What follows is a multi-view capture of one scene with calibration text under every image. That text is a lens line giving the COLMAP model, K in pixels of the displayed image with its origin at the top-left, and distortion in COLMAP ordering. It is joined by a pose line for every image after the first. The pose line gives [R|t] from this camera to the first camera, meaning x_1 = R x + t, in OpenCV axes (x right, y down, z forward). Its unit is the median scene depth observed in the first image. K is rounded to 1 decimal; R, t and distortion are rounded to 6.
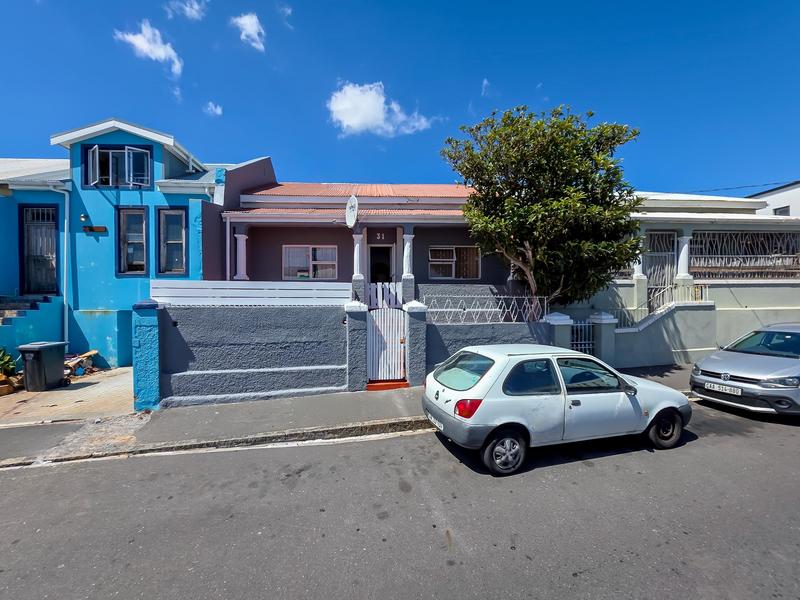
lens RADIAL K [[328.2, 0, 382.2], [0, 328.2, 301.5], [0, 0, 1]] dist [-0.001147, -0.000099]
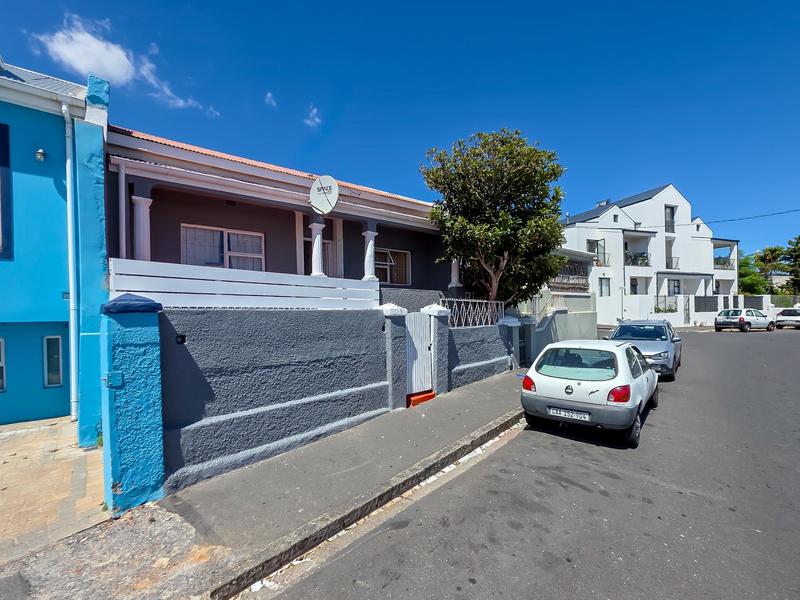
lens RADIAL K [[358.1, 0, 400.2], [0, 358.1, 311.2], [0, 0, 1]] dist [-0.001790, -0.000352]
pose [[0.814822, -0.004454, 0.579694, -0.633511], [0.007454, 0.999968, -0.002793, 0.022411], [-0.579663, 0.006597, 0.814830, 0.255410]]
